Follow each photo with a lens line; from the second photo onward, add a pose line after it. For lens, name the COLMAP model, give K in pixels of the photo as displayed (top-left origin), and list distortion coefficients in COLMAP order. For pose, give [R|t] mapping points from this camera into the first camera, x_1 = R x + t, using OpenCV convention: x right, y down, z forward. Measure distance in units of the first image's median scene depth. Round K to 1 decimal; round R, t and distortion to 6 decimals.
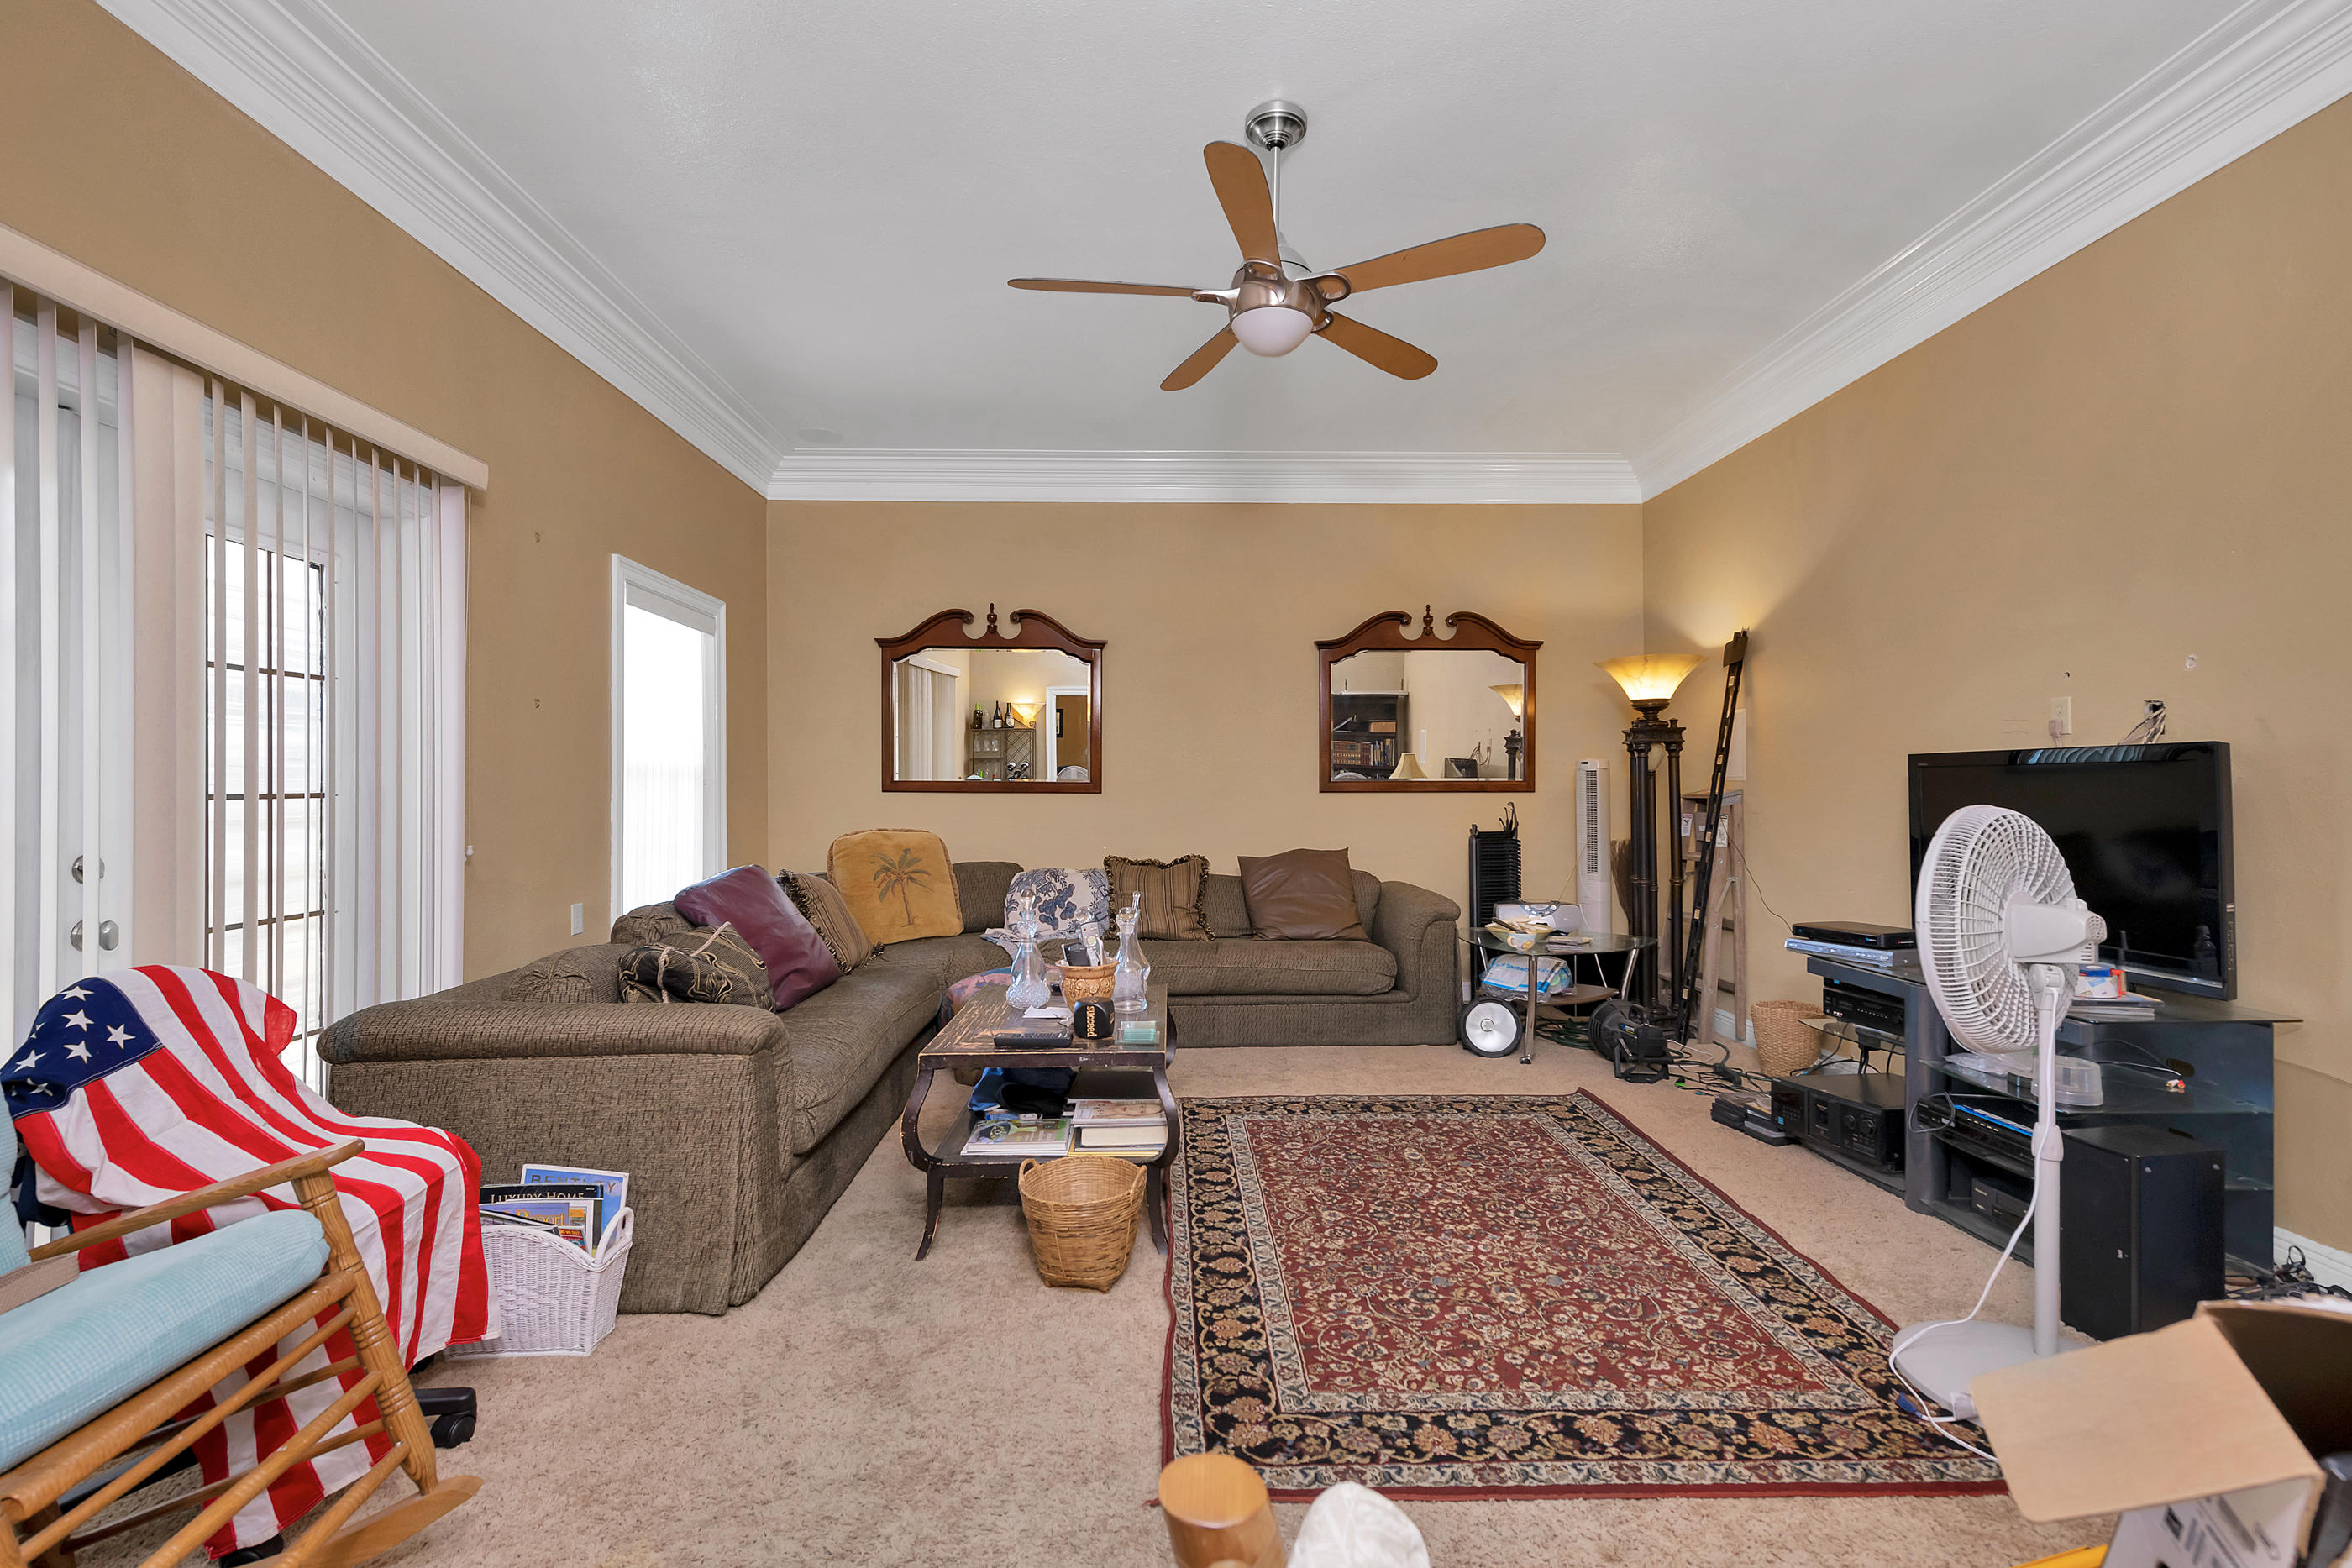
lens RADIAL K [[1052.7, 0, 1177.1], [0, 1052.7, 781.0], [0, 0, 1]] dist [-0.000928, -0.000056]
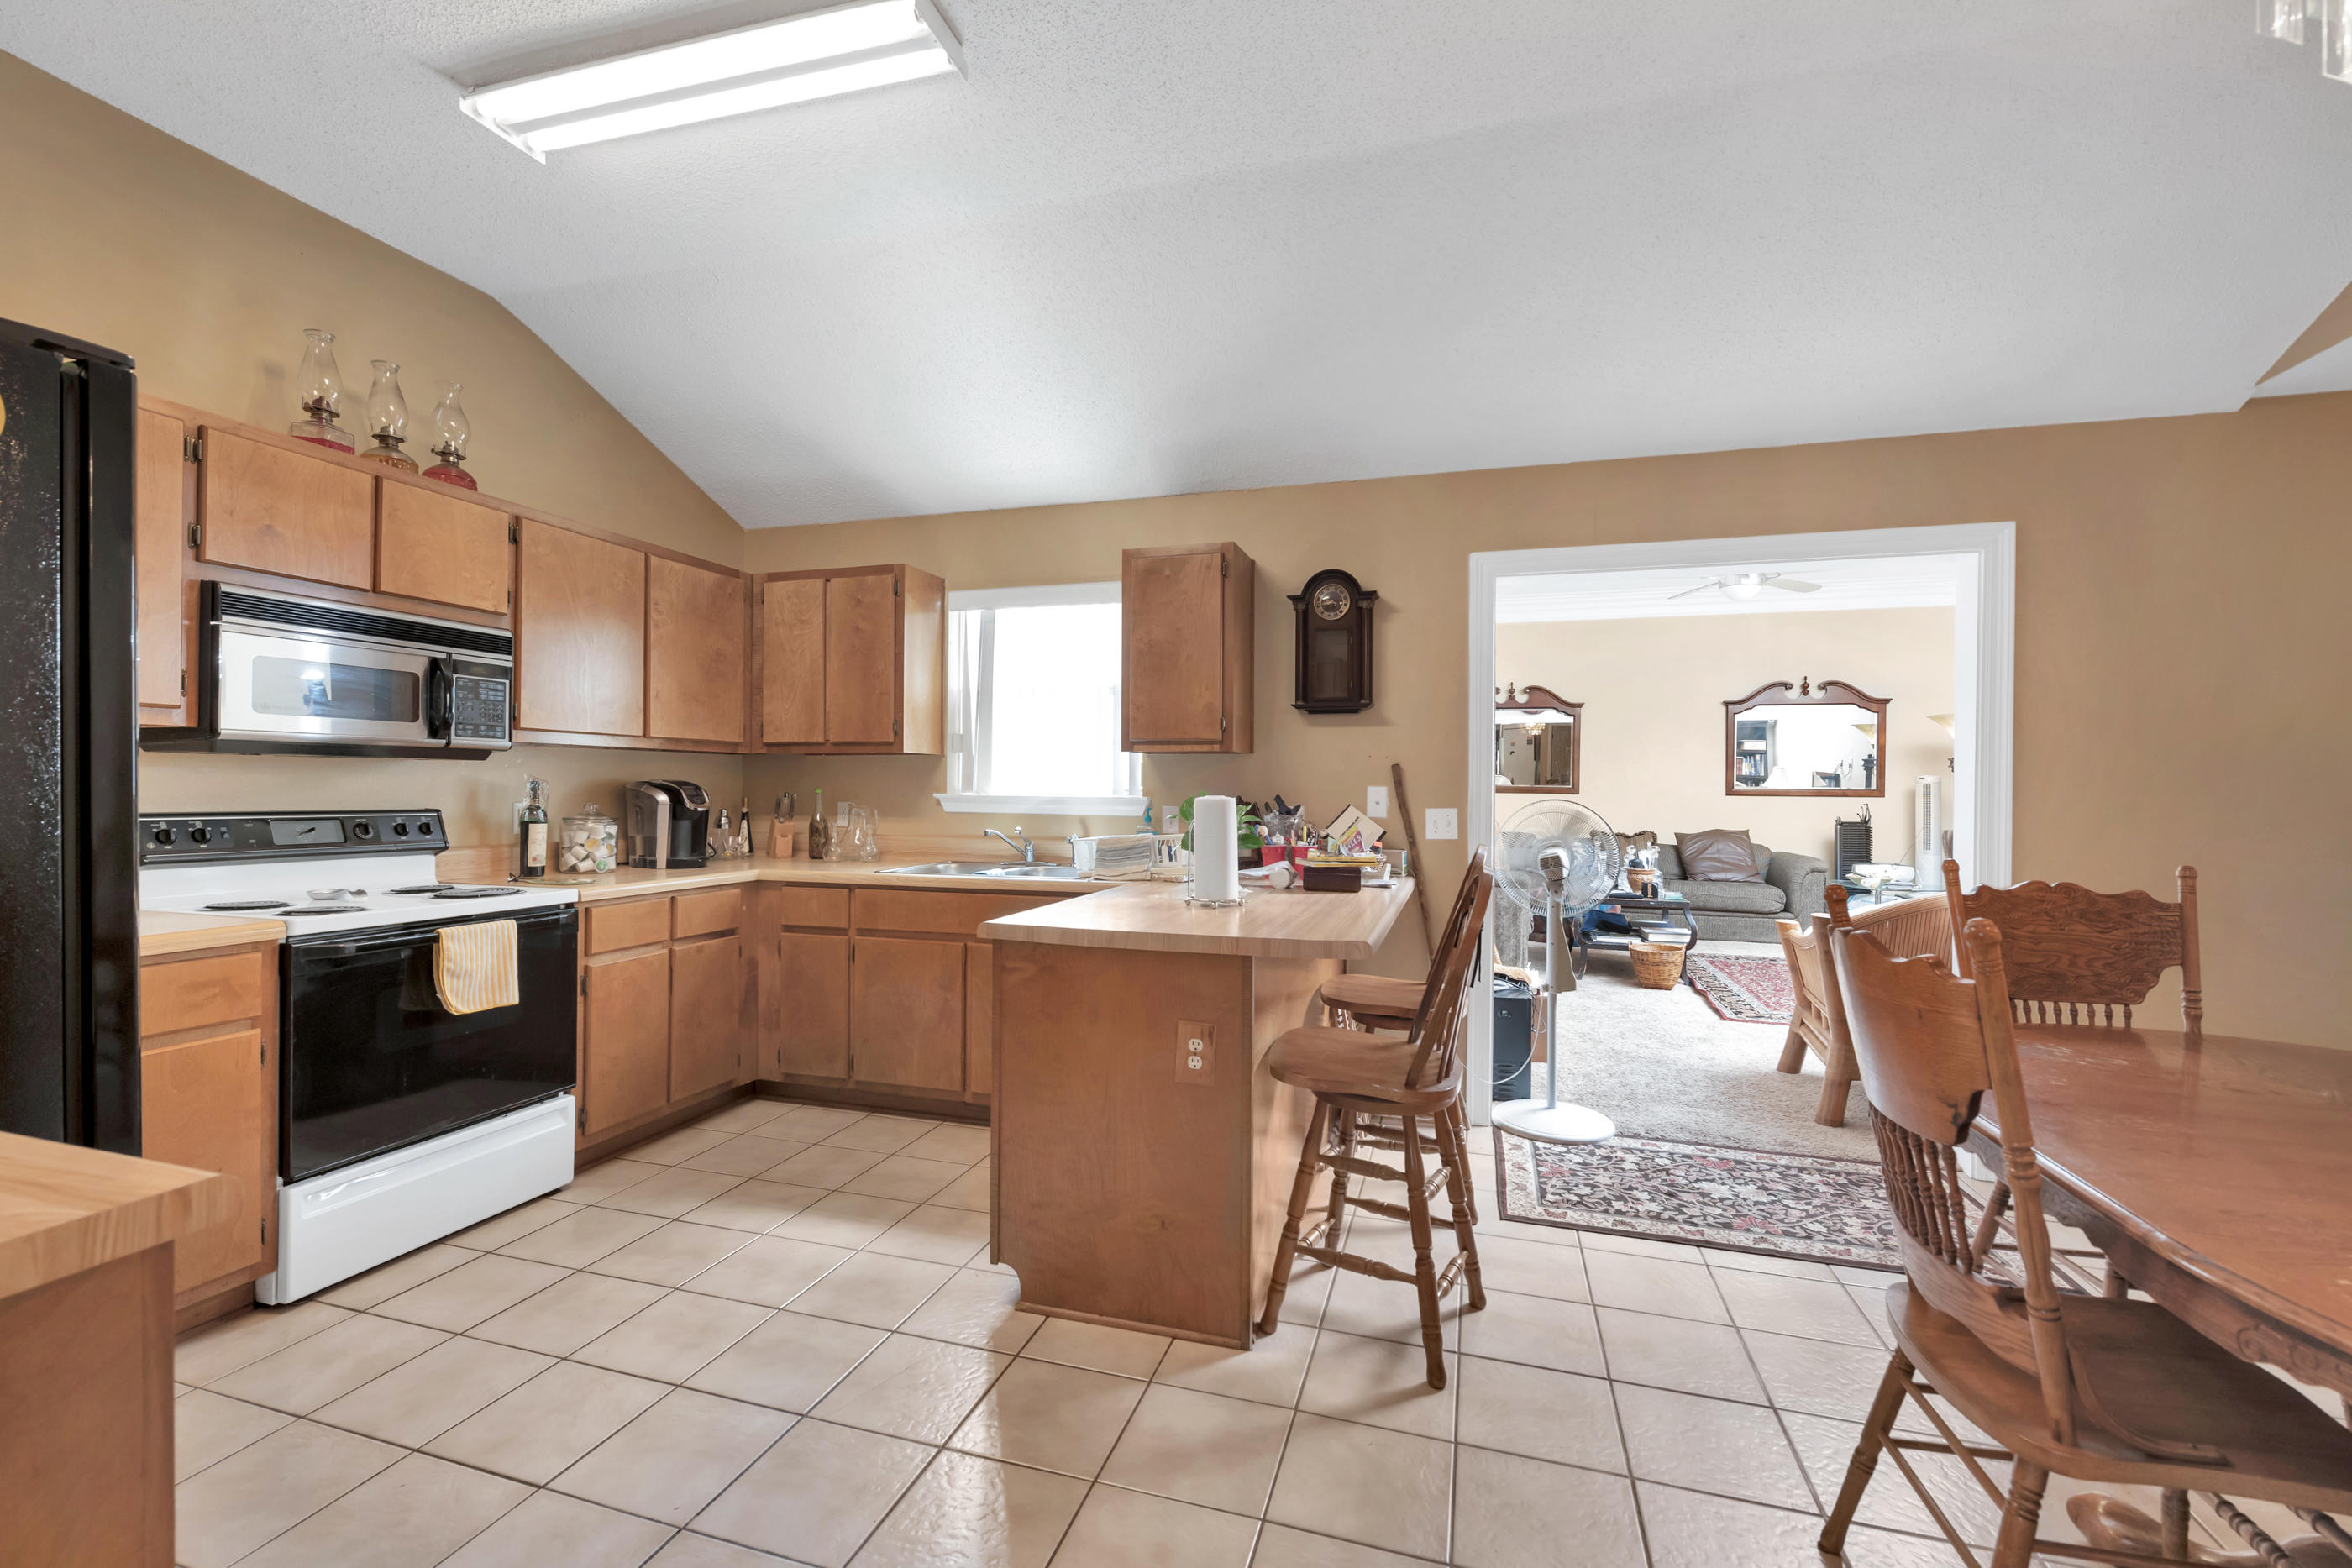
lens RADIAL K [[980.1, 0, 1184.3], [0, 980.1, 790.7], [0, 0, 1]] dist [0.000691, 0.000094]
pose [[0.953798, 0.009692, -0.300292, -0.211618], [-0.008010, 0.999945, 0.006833, 0.000373], [0.300342, -0.004112, 0.953823, -0.694894]]
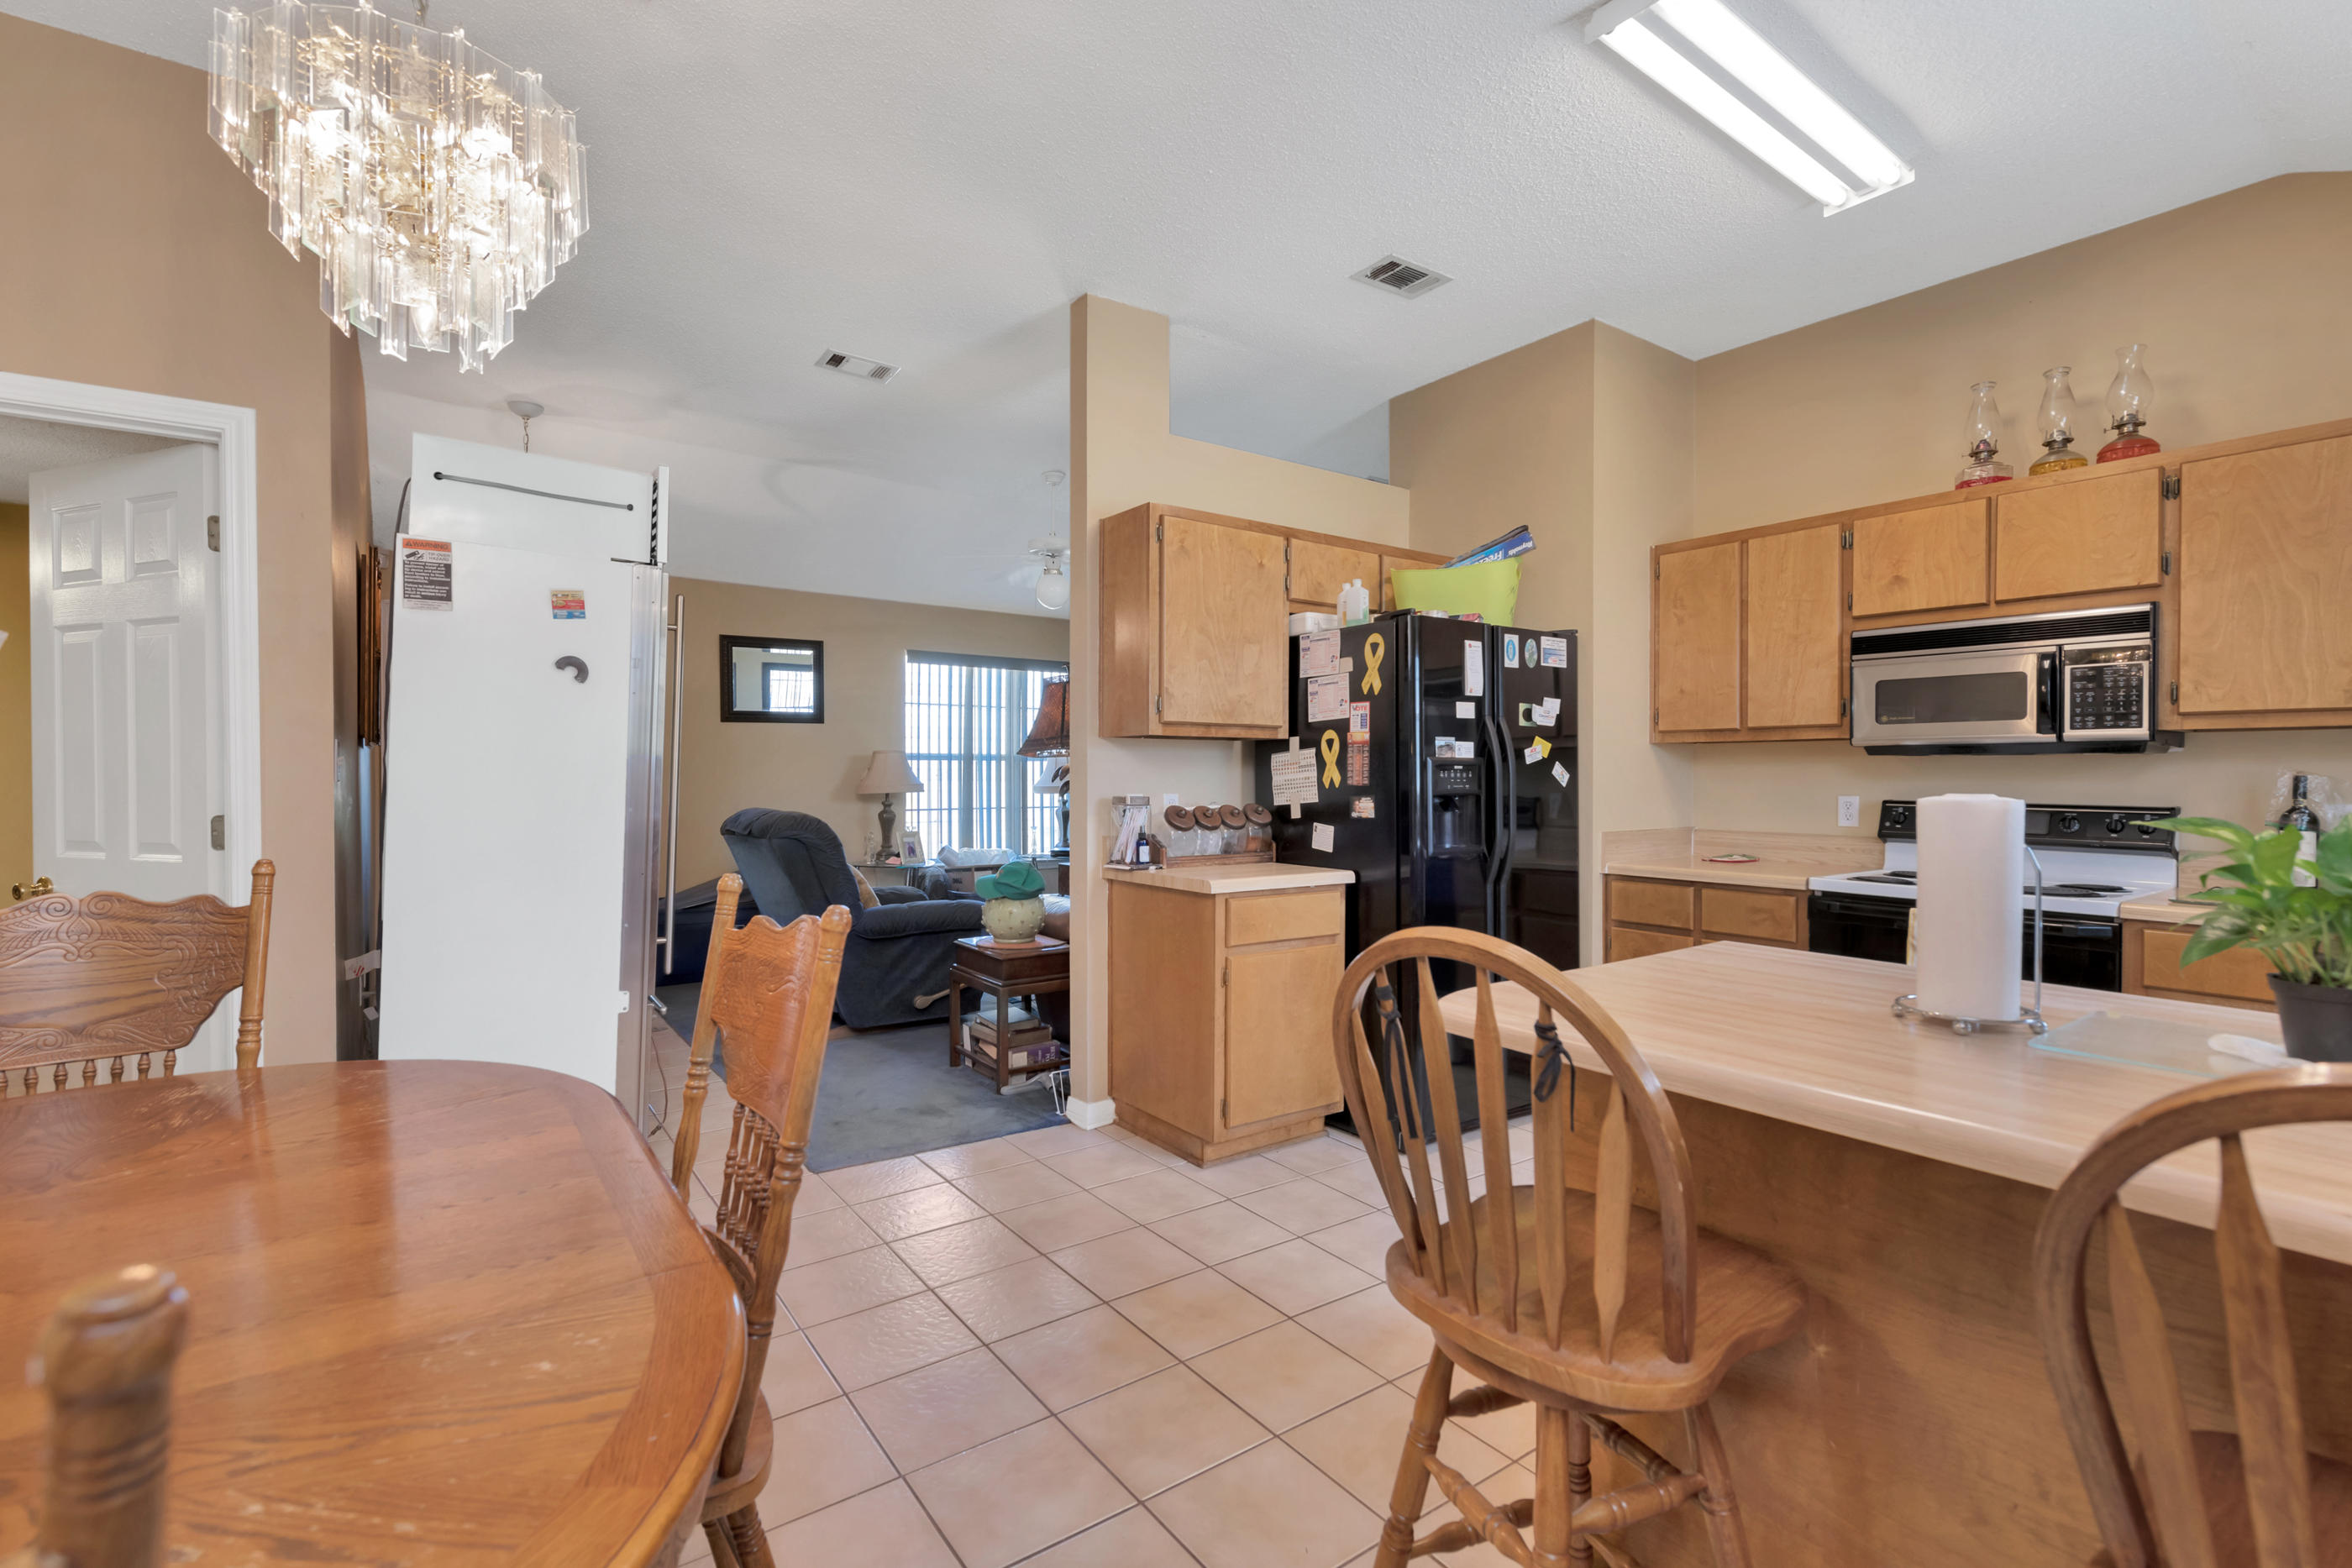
lens RADIAL K [[1052.7, 0, 1181.4], [0, 1052.7, 773.5], [0, 0, 1]] dist [-0.000928, -0.000056]
pose [[-0.814933, 0.008228, -0.579497, 0.466867], [0.005306, 0.999963, 0.006736, -0.024100], [0.579531, 0.002415, -0.814947, 1.663112]]
